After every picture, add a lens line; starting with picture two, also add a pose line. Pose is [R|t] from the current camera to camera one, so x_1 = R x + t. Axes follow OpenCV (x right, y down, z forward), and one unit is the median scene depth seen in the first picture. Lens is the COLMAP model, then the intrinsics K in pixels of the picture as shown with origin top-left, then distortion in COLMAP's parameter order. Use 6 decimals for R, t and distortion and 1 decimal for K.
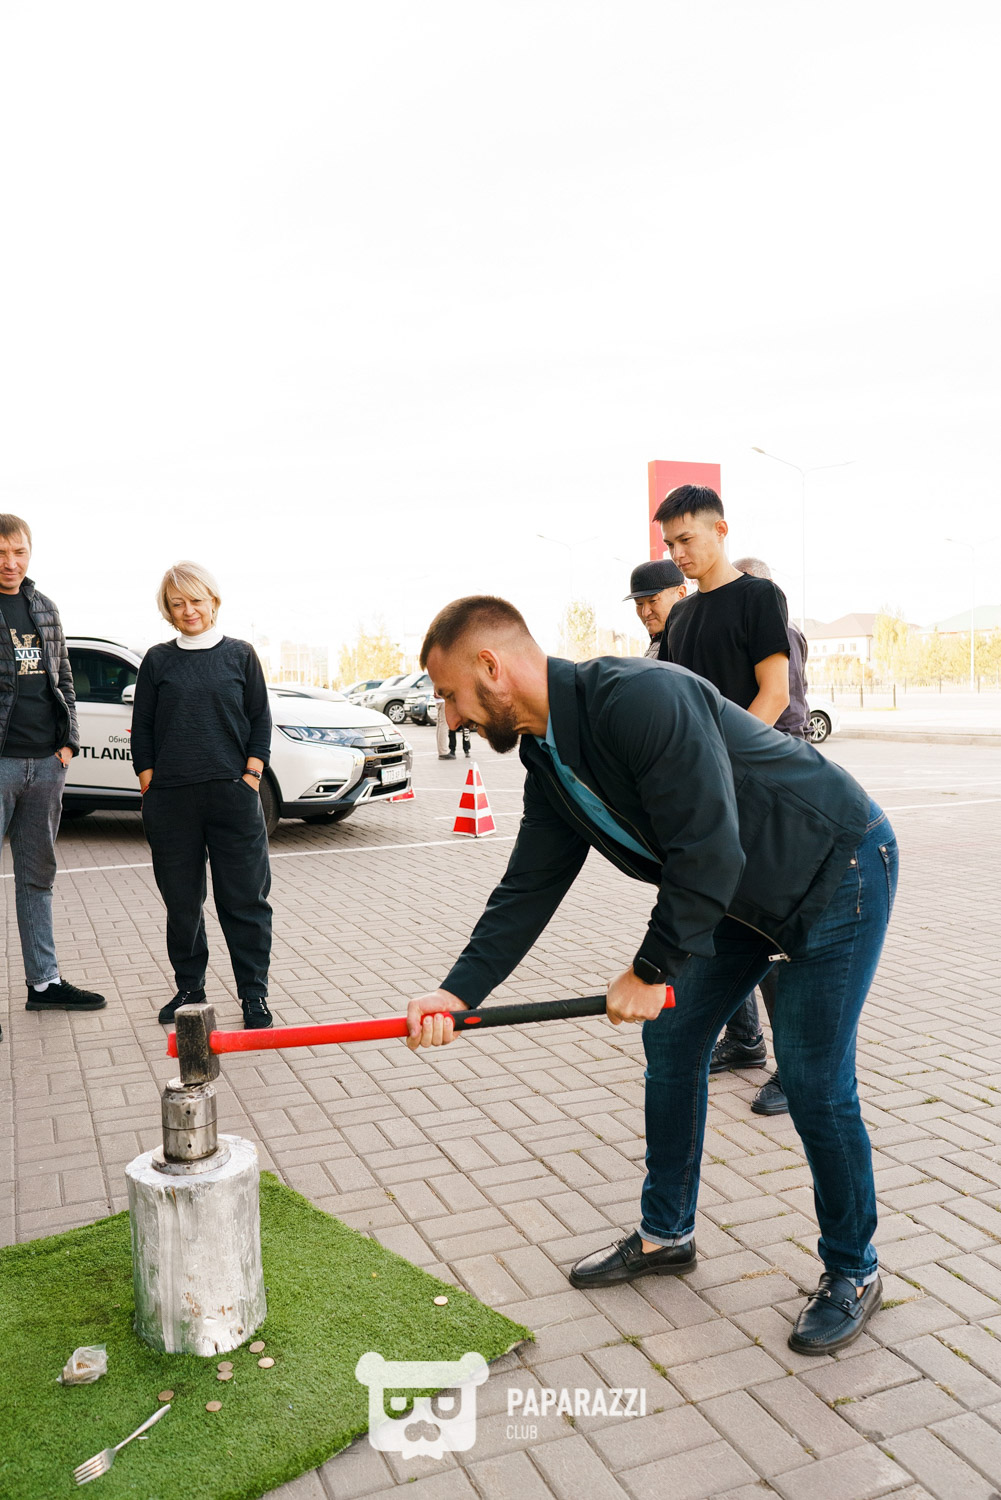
lens RADIAL K [[1149.7, 0, 498.2], [0, 1149.7, 804.2], [0, 0, 1]] dist [0.005176, 0.011129]
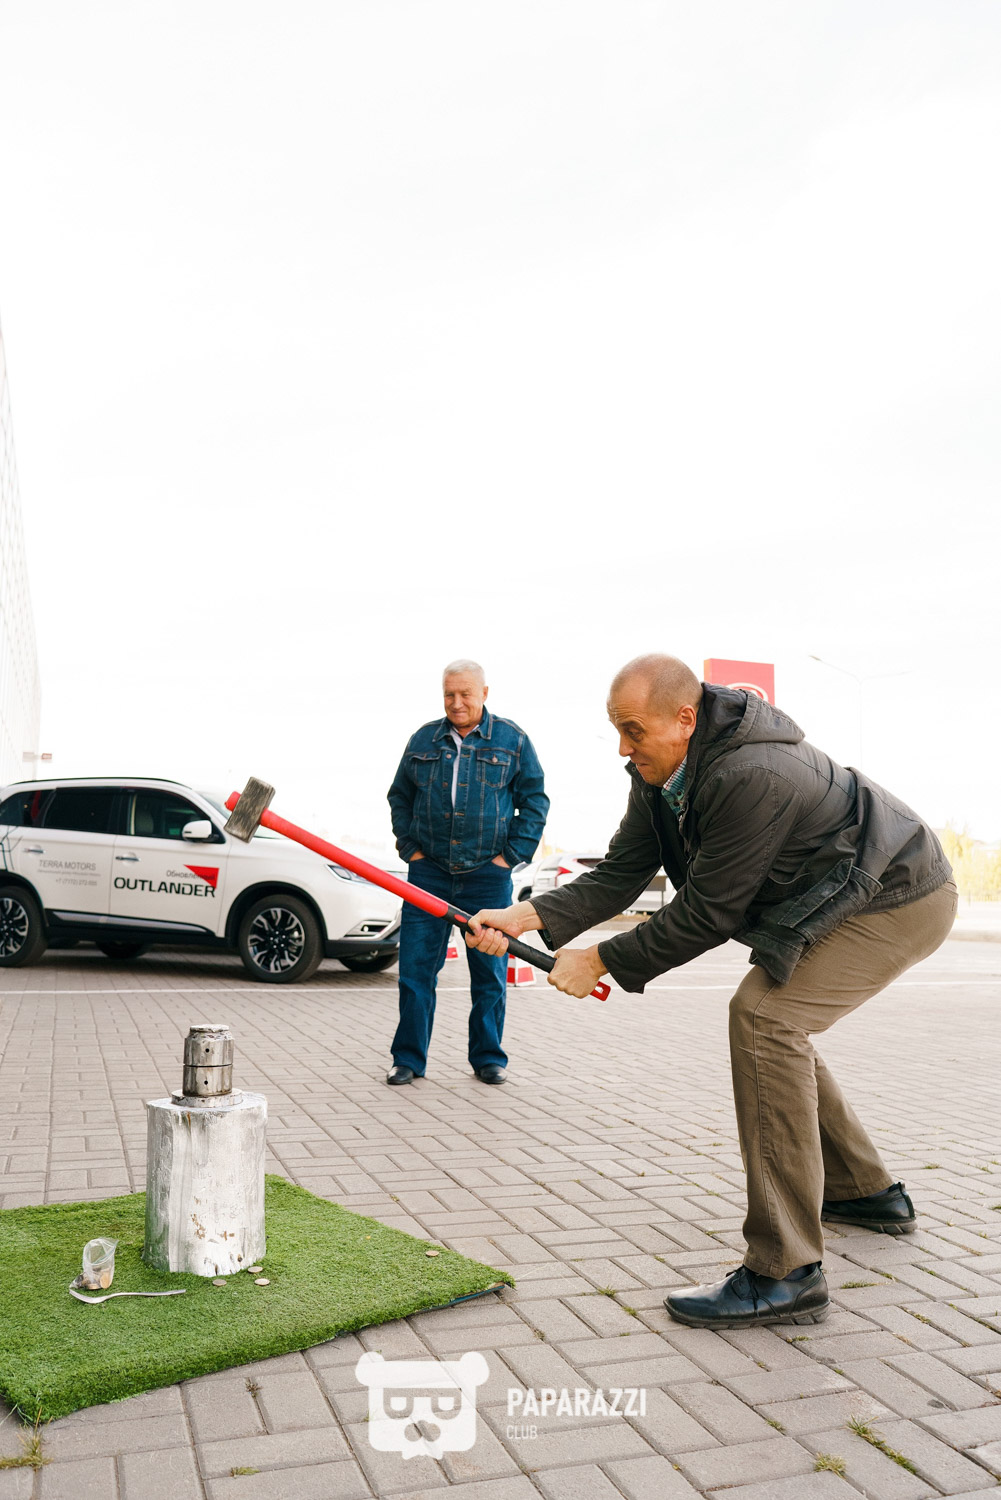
lens RADIAL K [[1157.2, 0, 503.2], [0, 1157.2, 847.1], [0, 0, 1]] dist [0.002696, 0.003320]
pose [[0.998214, 0.037142, -0.046799, 0.047174], [-0.043320, 0.989375, -0.138783, 0.180176], [0.041147, 0.140563, 0.989216, -0.090421]]
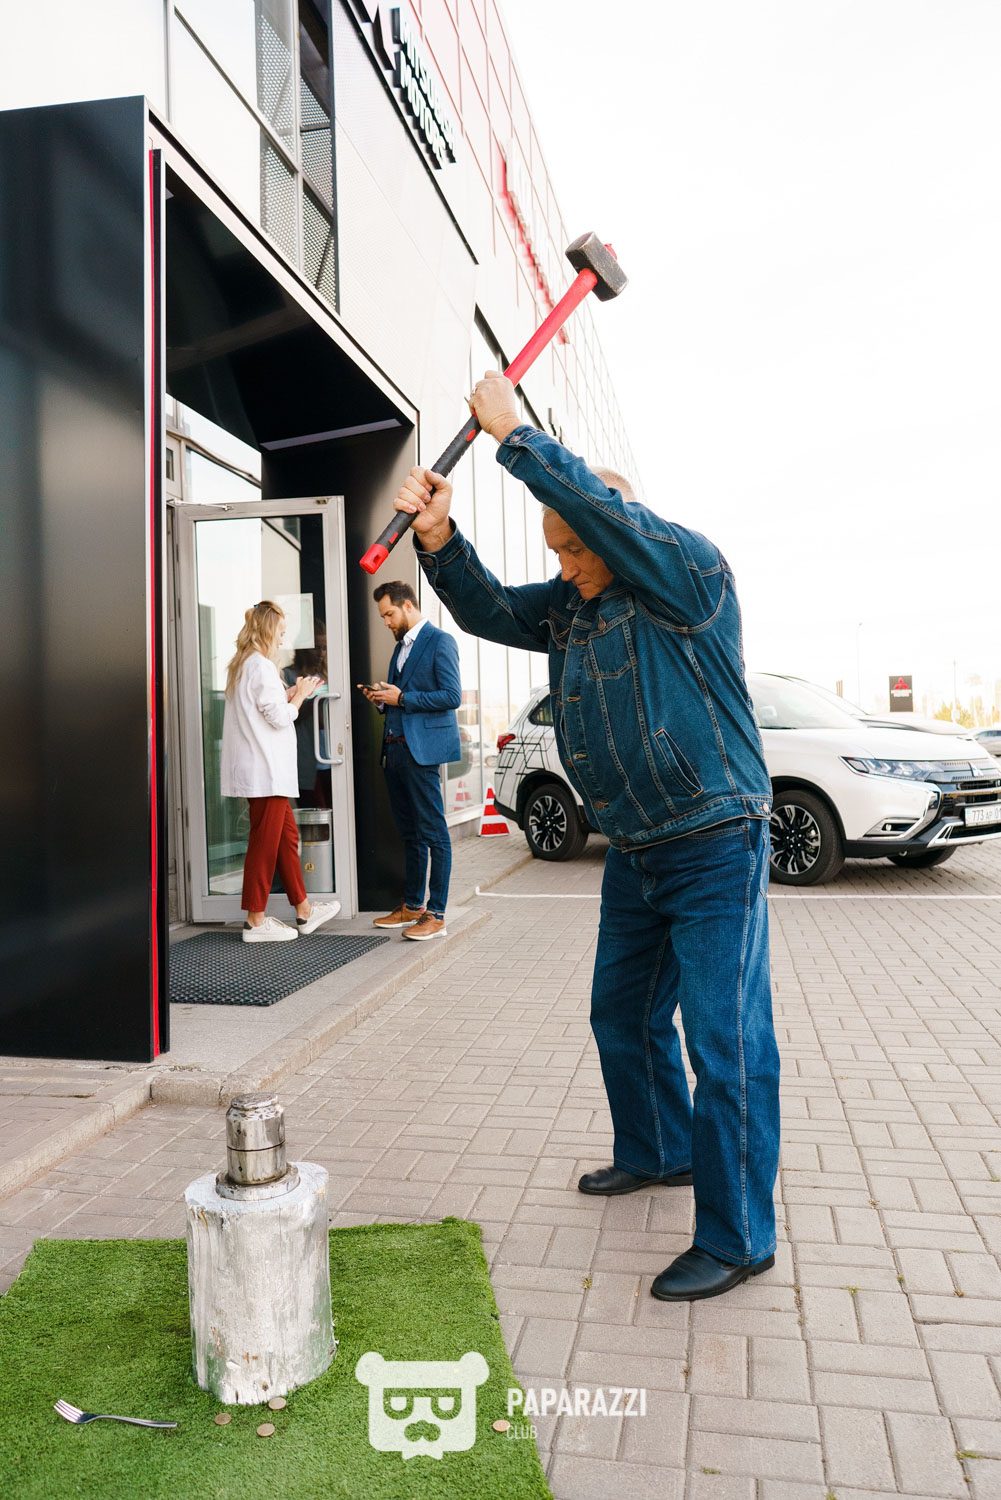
lens RADIAL K [[1149.2, 0, 527.4], [0, 1149.2, 820.7], [0, 0, 1]] dist [0.006677, 0.006841]
pose [[0.837203, 0.037011, -0.545639, 0.349188], [-0.049728, 0.998726, -0.008555, 0.011920], [0.544627, 0.034296, 0.837977, 0.284719]]
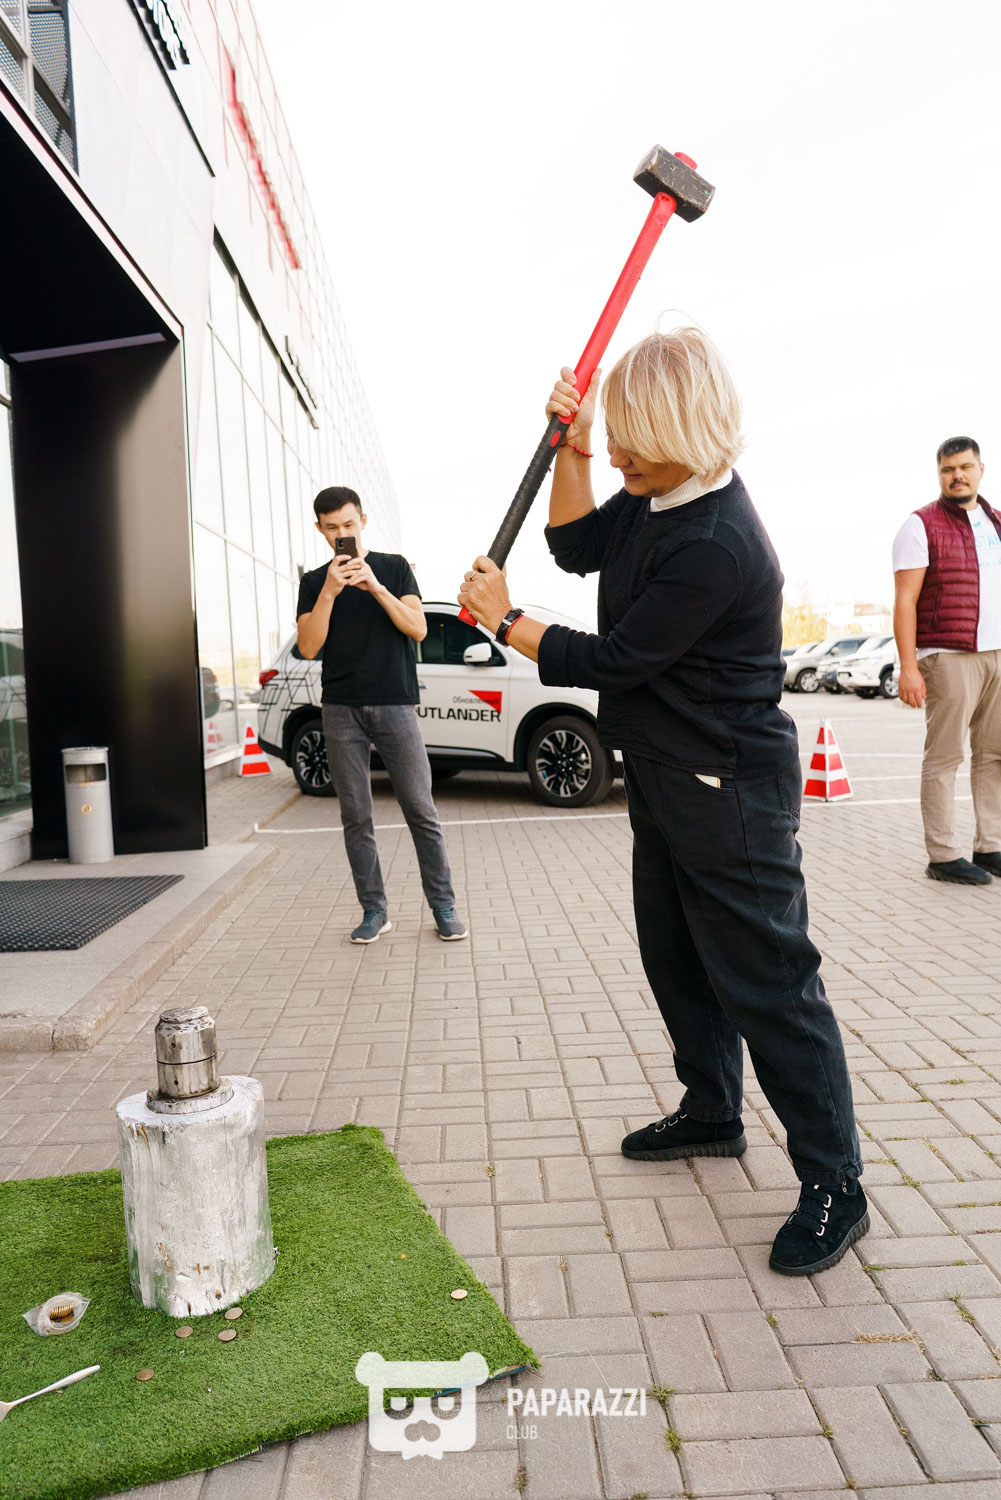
lens RADIAL K [[1149.7, 0, 498.2], [0, 1149.7, 804.2], [0, 0, 1]] dist [0.005176, 0.011129]
pose [[0.932112, 0.015425, -0.361842, 0.242533], [-0.008187, 0.999735, 0.021526, 0.048094], [0.362078, -0.017102, 0.931991, 0.212701]]
